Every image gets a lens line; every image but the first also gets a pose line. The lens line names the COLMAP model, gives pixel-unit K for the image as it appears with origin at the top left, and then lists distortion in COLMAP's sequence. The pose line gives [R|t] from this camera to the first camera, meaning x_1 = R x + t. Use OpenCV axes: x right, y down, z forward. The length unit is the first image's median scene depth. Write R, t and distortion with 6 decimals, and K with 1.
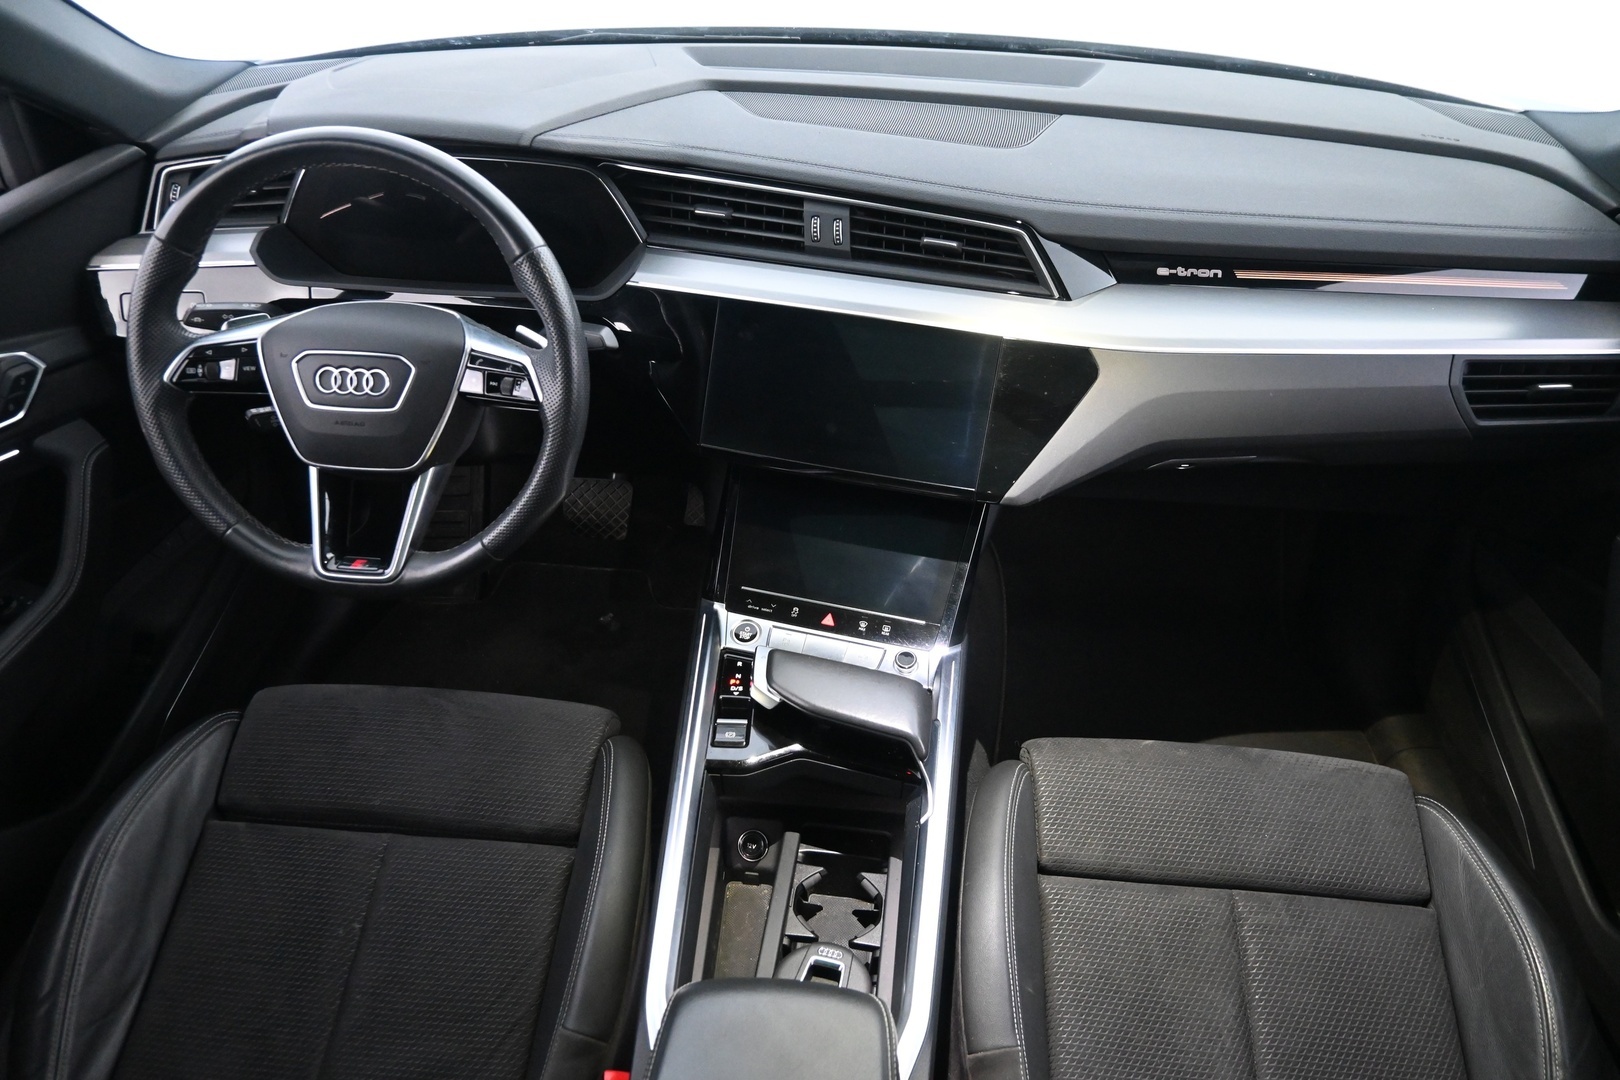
lens RADIAL K [[1092.9, 0, 810.0], [0, 1092.9, 540.0], [0, 0, 1]] dist [-0.008310, -0.001012]
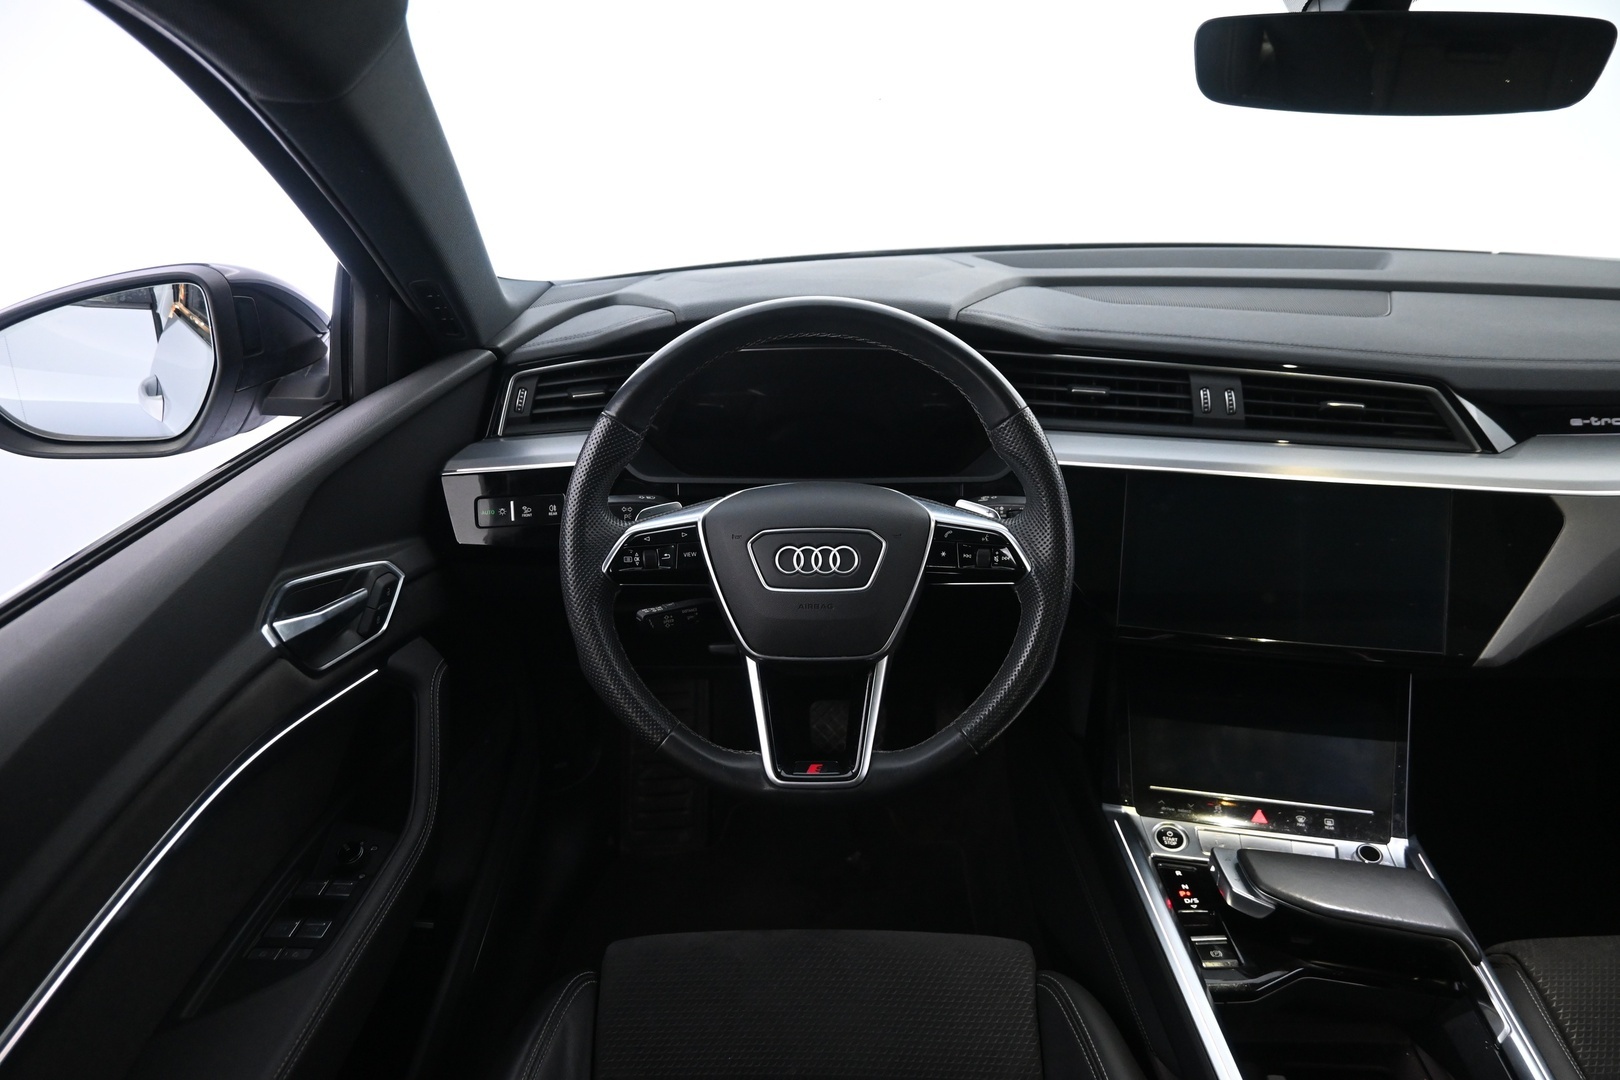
lens RADIAL K [[1092.9, 0, 810.0], [0, 1092.9, 540.0], [0, 0, 1]] dist [-0.008310, -0.001012]
pose [[0.997791, -0.049301, 0.044521, -0.410424], [0.058474, 0.969865, -0.236523, 0.046593], [-0.031519, 0.238604, 0.970605, 0.101668]]
